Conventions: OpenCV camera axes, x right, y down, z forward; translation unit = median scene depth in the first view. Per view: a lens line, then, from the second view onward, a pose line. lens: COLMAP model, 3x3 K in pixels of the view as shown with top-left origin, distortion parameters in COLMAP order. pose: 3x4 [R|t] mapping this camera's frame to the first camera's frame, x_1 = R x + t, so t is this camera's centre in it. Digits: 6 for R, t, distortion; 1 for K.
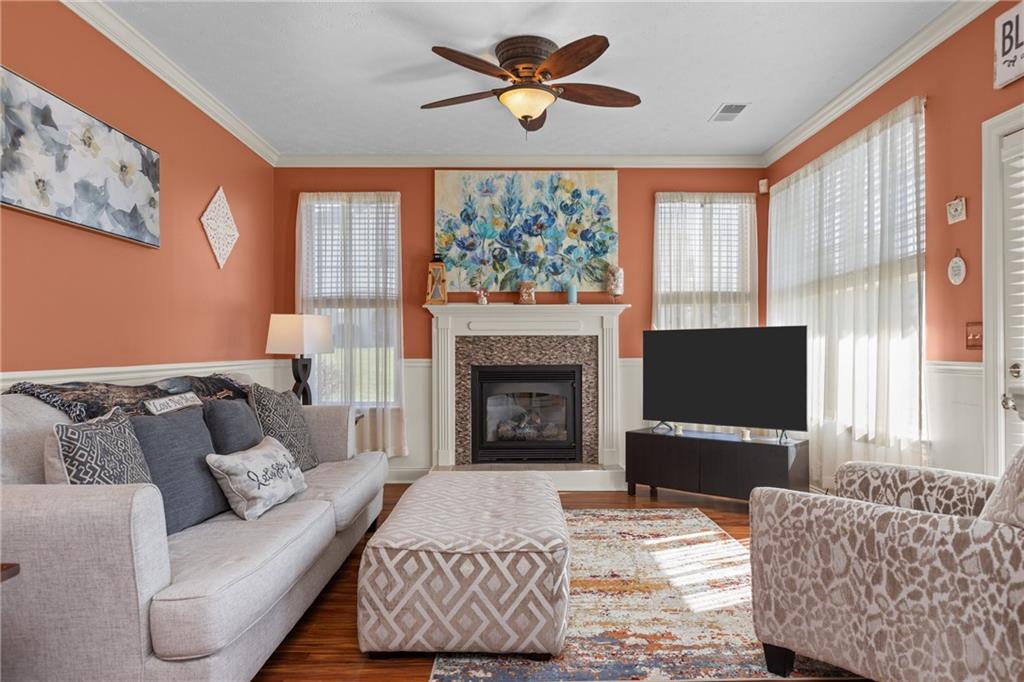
lens RADIAL K [[638.8, 0, 514.1], [0, 638.8, 349.1], [0, 0, 1]] dist [-0.001353, -0.004160]
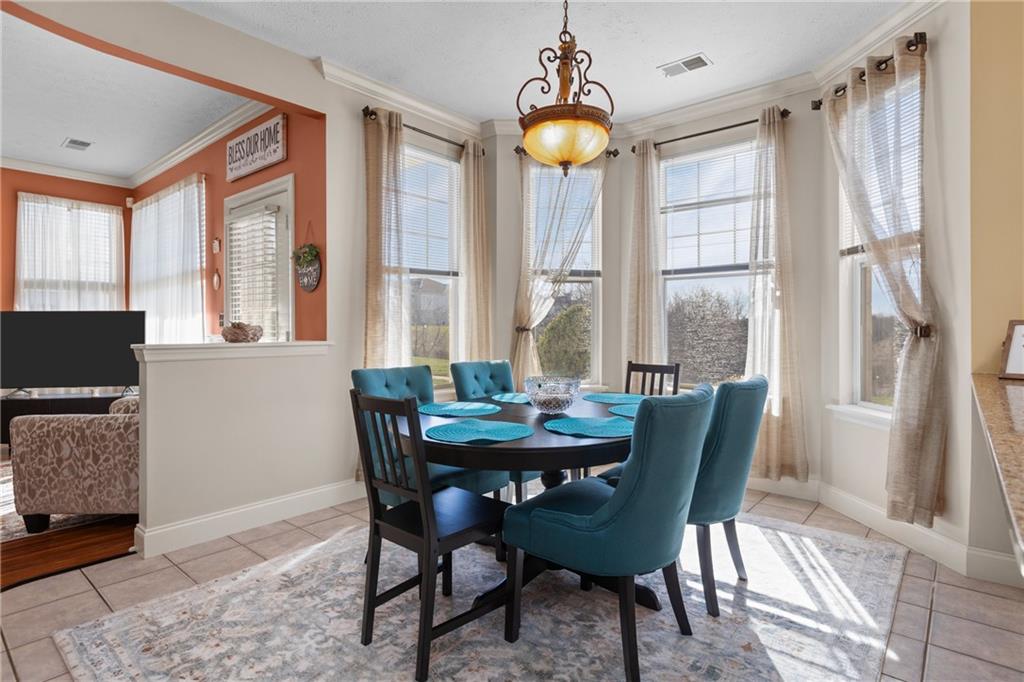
lens RADIAL K [[530.2, 0, 513.5], [0, 530.2, 330.9], [0, 0, 1]] dist [-0.002792, 0.000920]
pose [[0.652102, -0.004174, 0.758120, 0.137827], [-0.000801, 0.999980, 0.006195, 0.000417], [-0.758131, -0.004647, 0.652086, -0.530675]]
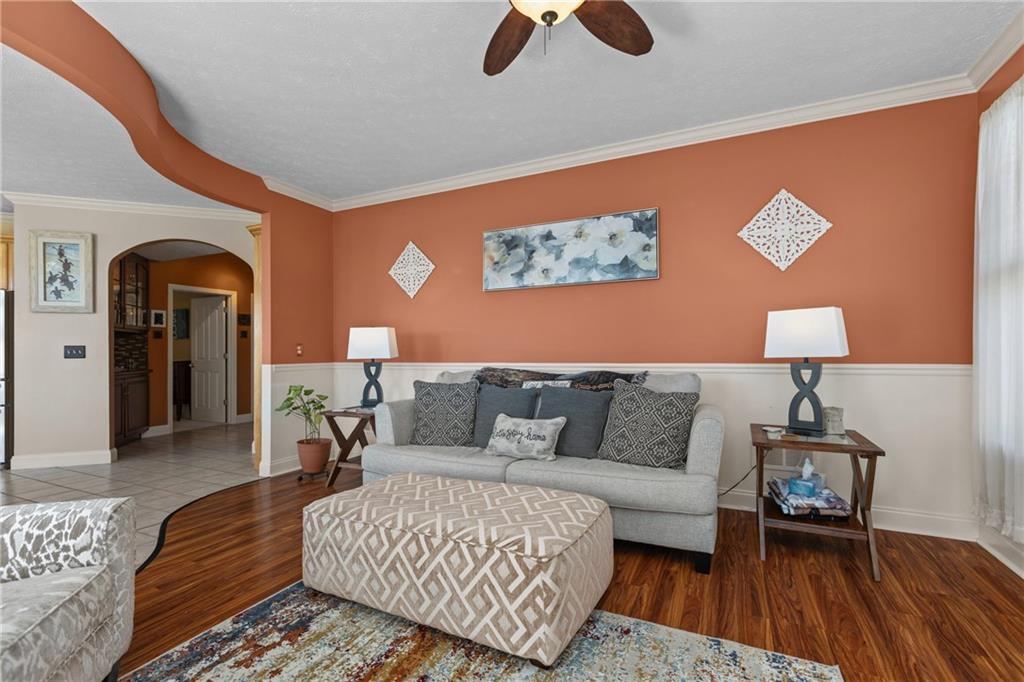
lens RADIAL K [[459.8, 0, 509.9], [0, 459.8, 354.1], [0, 0, 1]] dist [-0.002890, -0.000851]
pose [[-0.436598, 0.010383, -0.899597, 0.539134], [0.007933, 0.999939, 0.007691, -0.005638], [0.899622, -0.003779, -0.436654, 1.317164]]
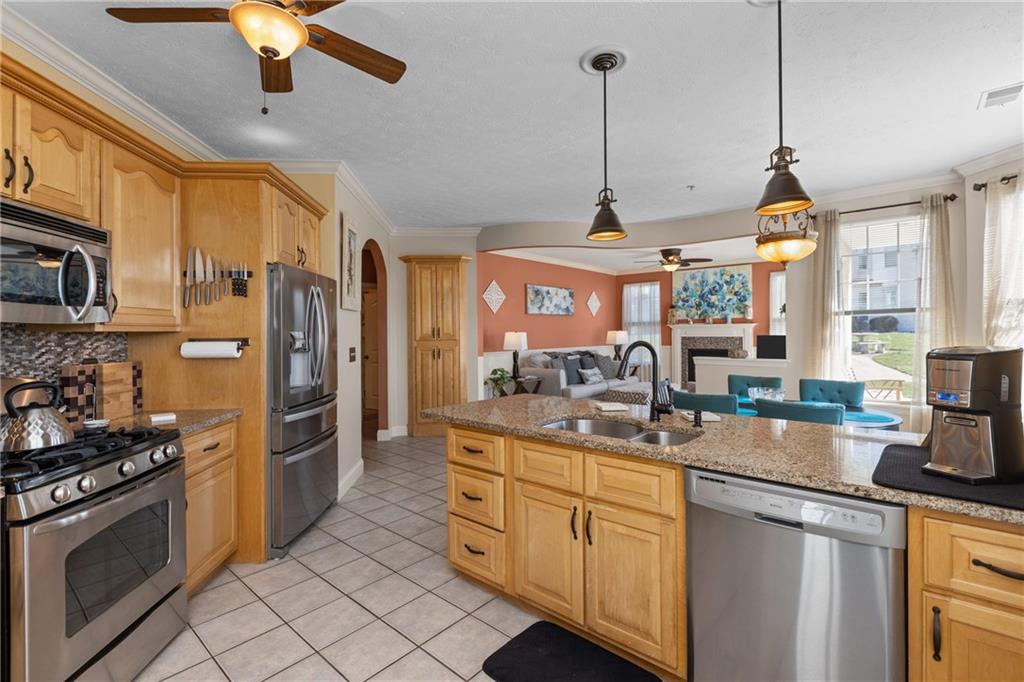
lens RADIAL K [[459.8, 0, 503.3], [0, 459.8, 334.2], [0, 0, 1]] dist [-0.002890, -0.000851]
pose [[0.741664, -0.000659, -0.670772, 1.047662], [0.006297, 0.999962, 0.005980, -0.079278], [0.670742, -0.008659, 0.741640, -1.408412]]
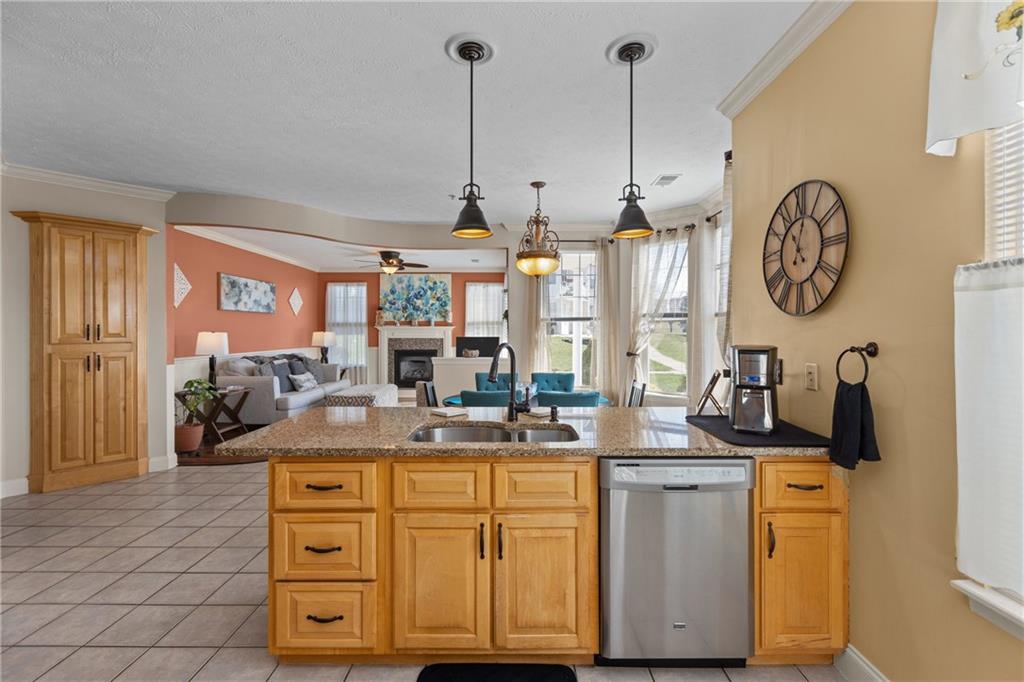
lens RADIAL K [[459.8, 0, 511.0], [0, 459.8, 334.0], [0, 0, 1]] dist [-0.002890, -0.000851]
pose [[0.999870, 0.003263, -0.015775, 0.748976], [-0.003203, 0.999988, 0.003812, -0.079623], [0.015787, -0.003761, 0.999868, -1.454133]]
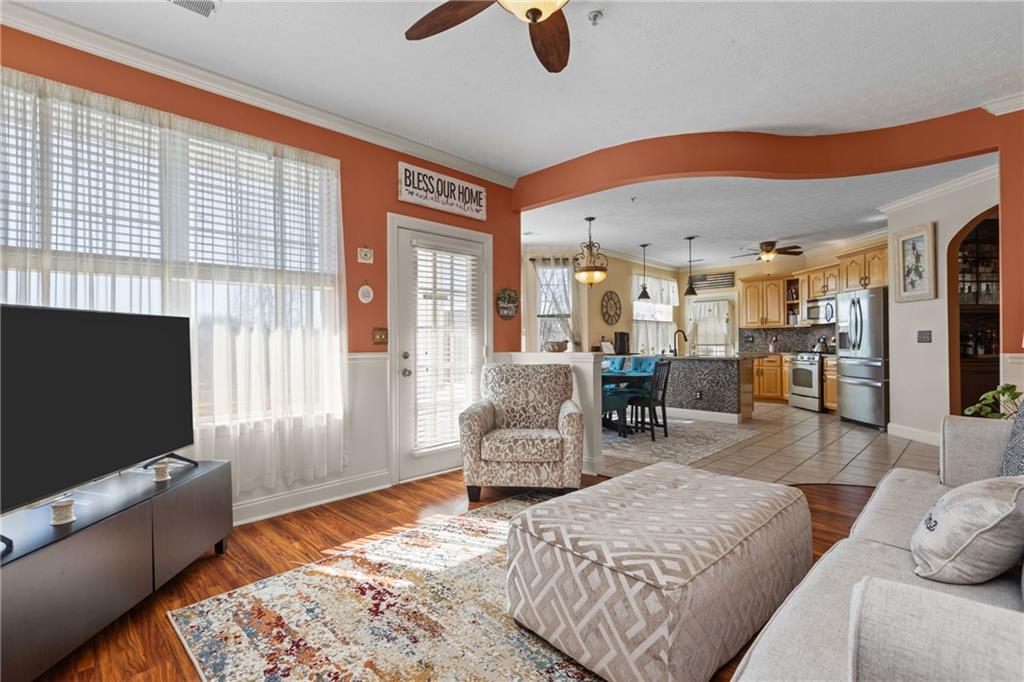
lens RADIAL K [[459.8, 0, 515.4], [0, 459.8, 337.9], [0, 0, 1]] dist [-0.002890, -0.000851]
pose [[-0.699741, 0.012521, 0.714287, -0.361230], [0.006863, 0.999918, -0.010804, -0.000982], [-0.714364, -0.002658, -0.699769, 1.524295]]
